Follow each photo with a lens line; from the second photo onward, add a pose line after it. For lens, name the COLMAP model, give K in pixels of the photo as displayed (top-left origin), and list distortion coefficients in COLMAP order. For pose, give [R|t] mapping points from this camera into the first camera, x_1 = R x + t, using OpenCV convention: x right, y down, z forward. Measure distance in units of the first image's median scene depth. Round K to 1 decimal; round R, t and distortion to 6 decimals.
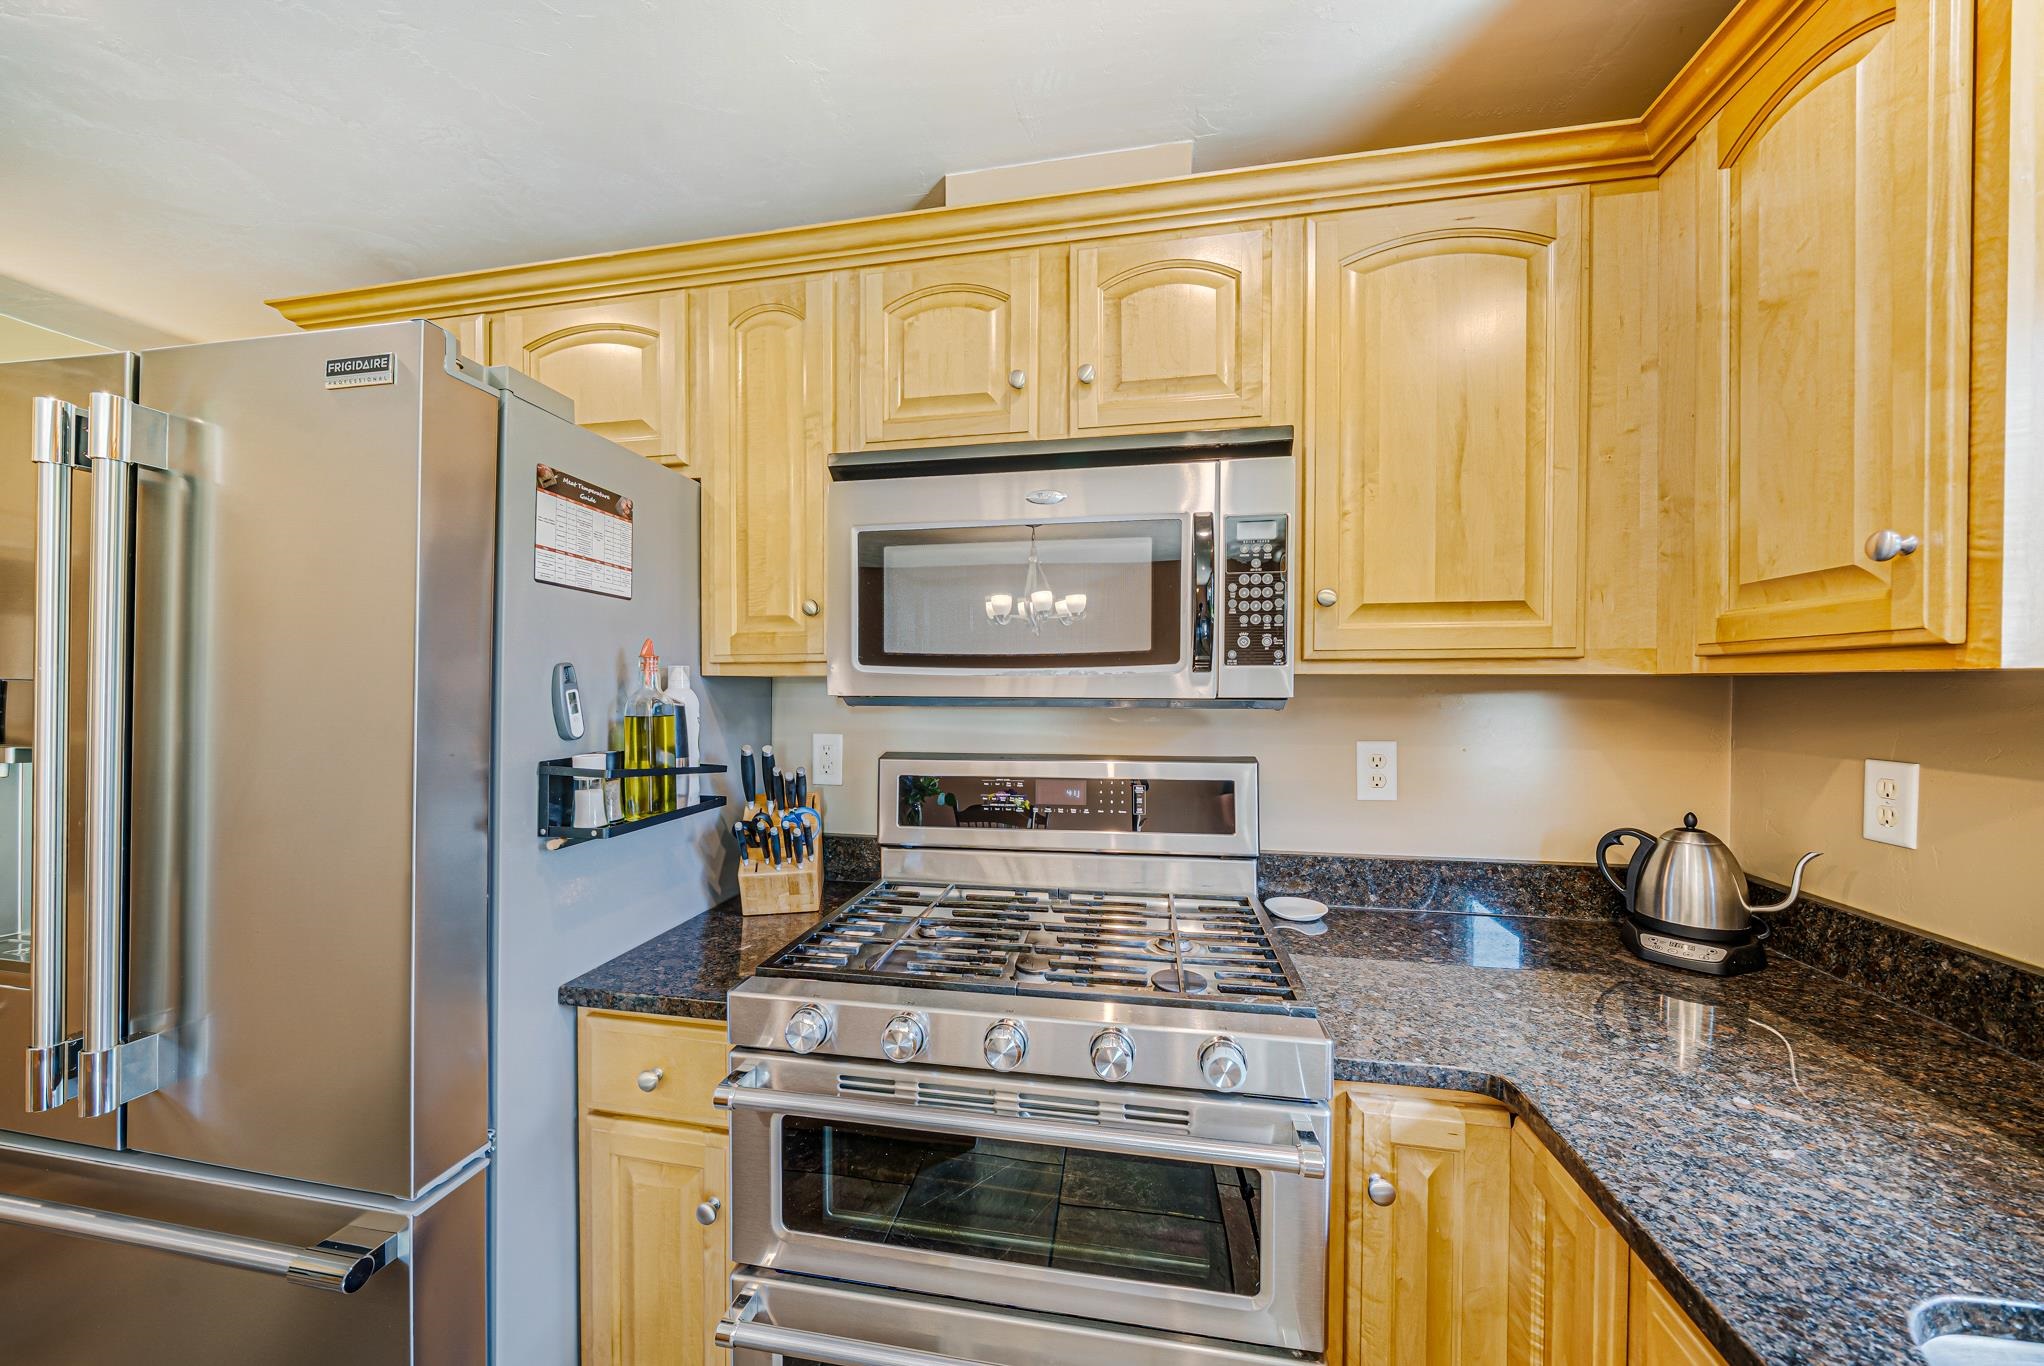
lens RADIAL K [[719.0, 0, 1016.5], [0, 719.0, 679.5], [0, 0, 1]] dist [-0.007202, -0.000090]
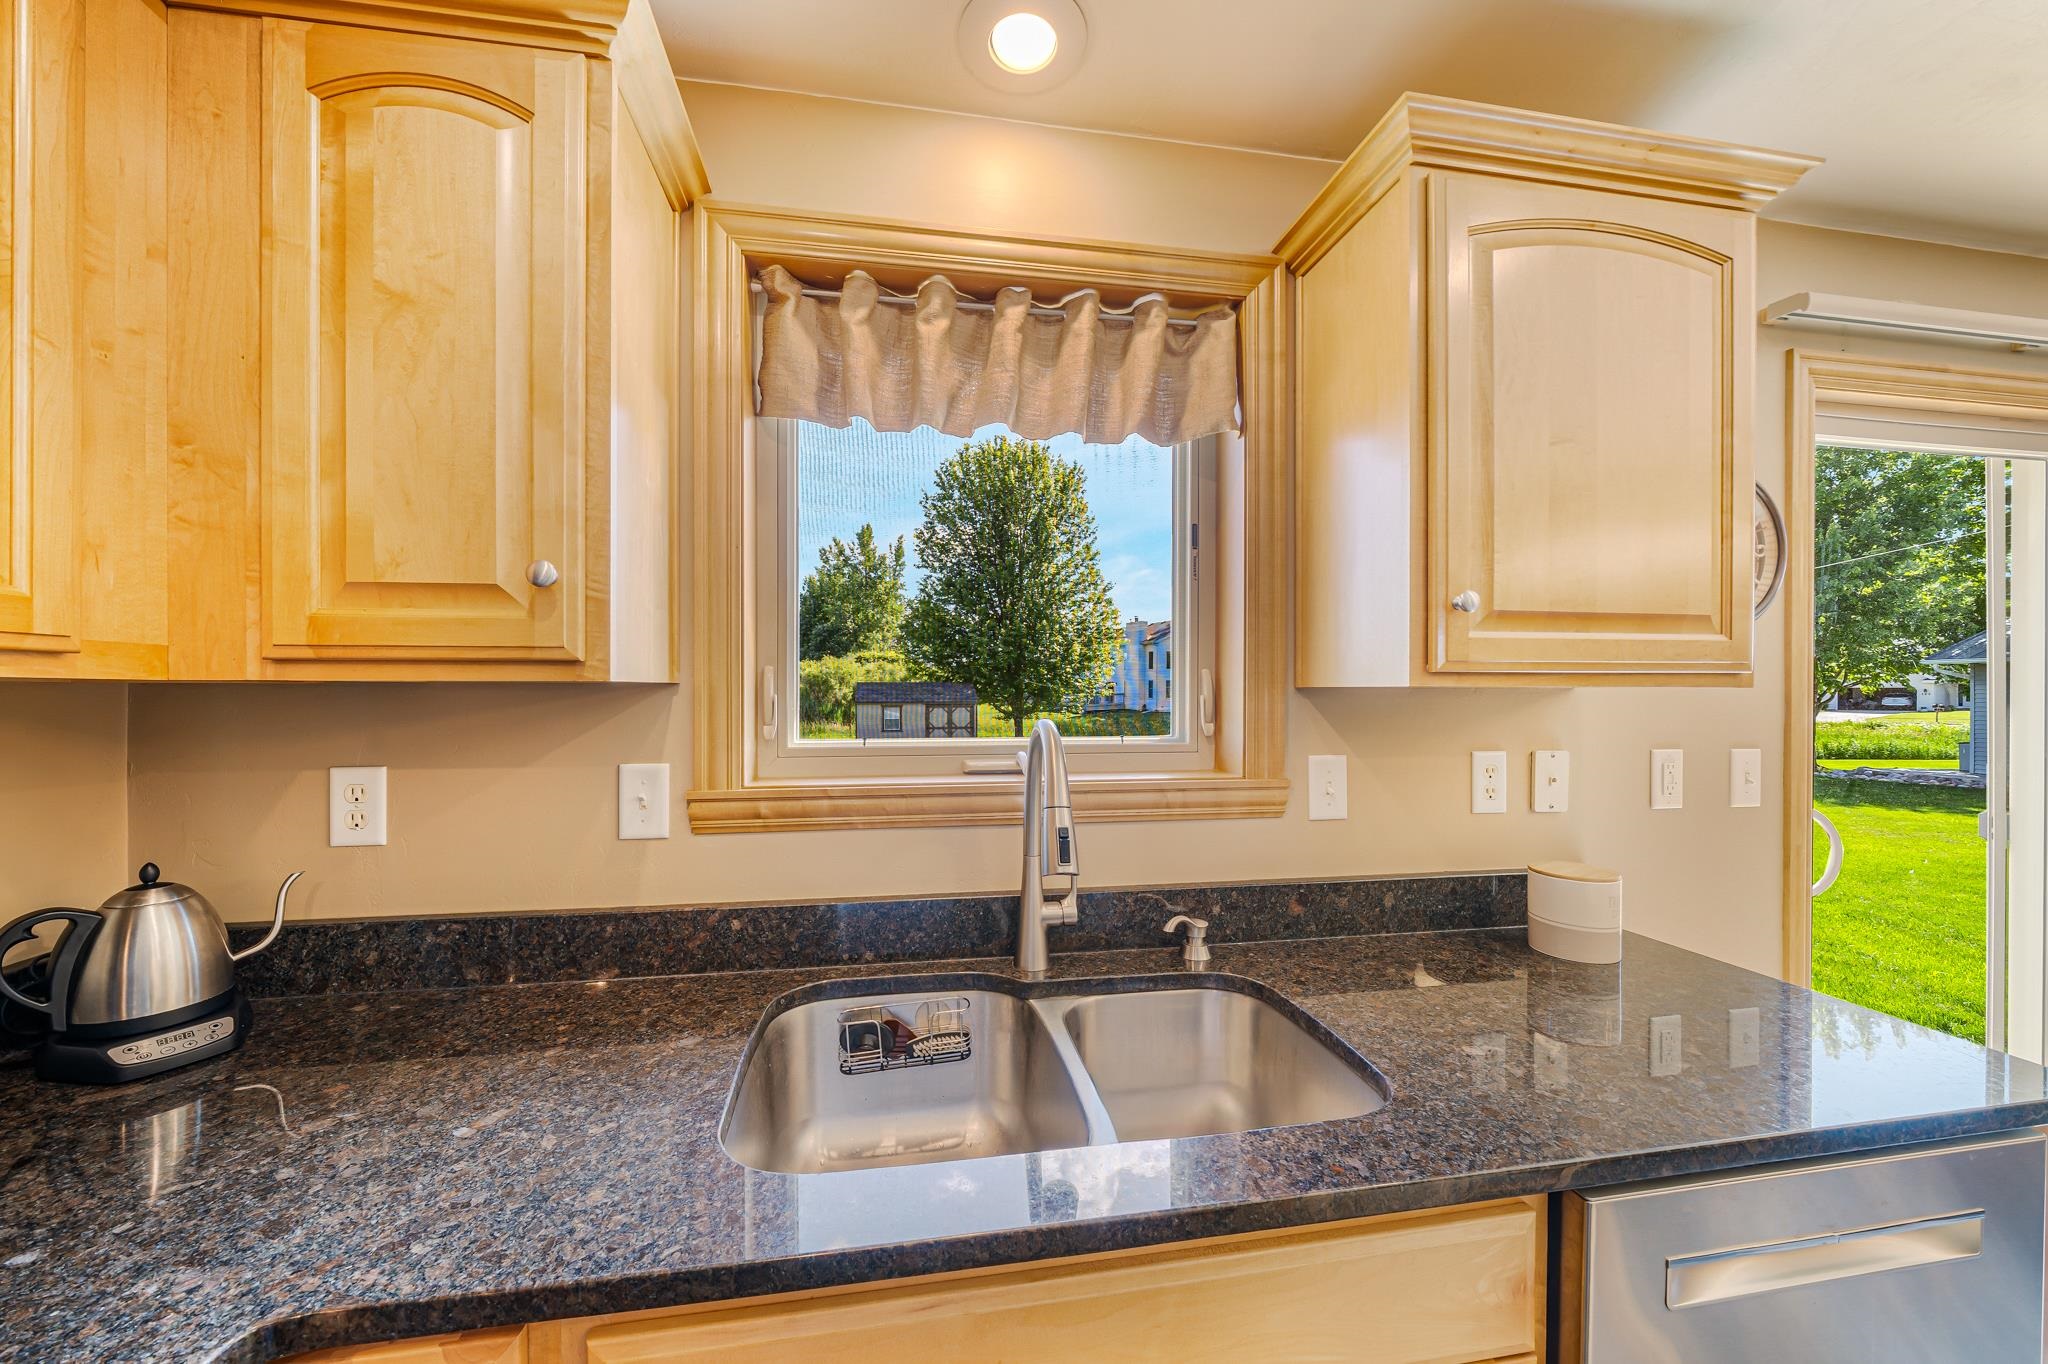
lens RADIAL K [[727.6, 0, 1005.2], [0, 727.6, 693.4], [0, 0, 1]] dist [-0.006393, -0.000083]
pose [[-0.344485, -0.001489, 0.938791, -0.093600], [-0.004454, 0.999990, -0.000048, 0.001990], [-0.938781, -0.004198, -0.344488, 0.438242]]
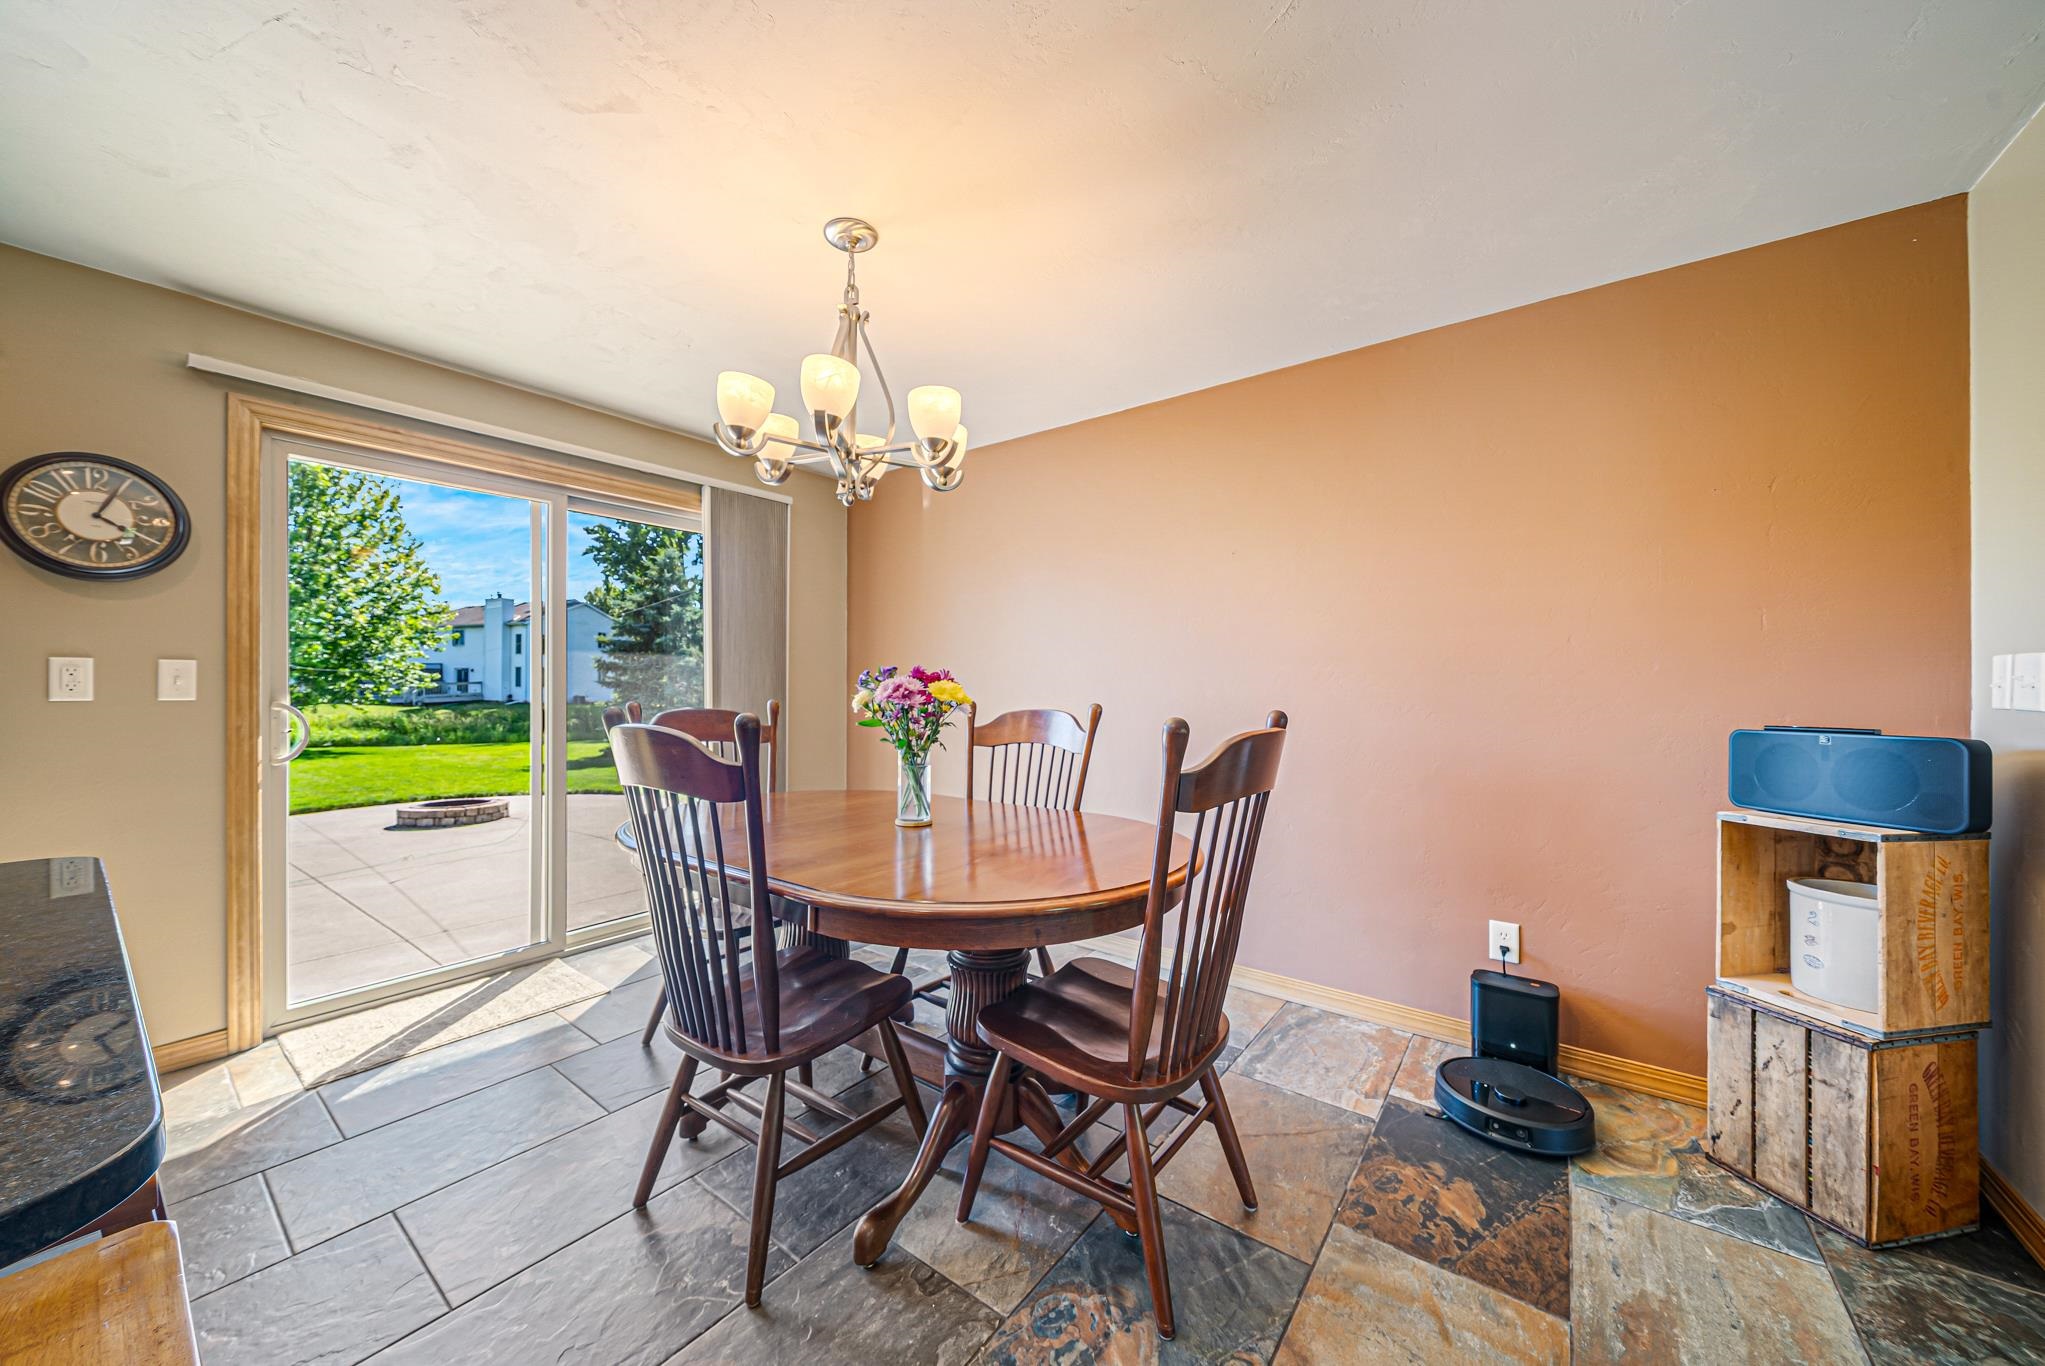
lens RADIAL K [[718.1, 0, 1013.9], [0, 718.1, 684.4], [0, 0, 1]] dist [-0.002026, -0.000130]
pose [[-0.893485, -0.001213, 0.449091, -2.200211], [-0.003721, 0.999982, -0.004702, 0.166262], [-0.449077, -0.005872, -0.893474, -0.625534]]
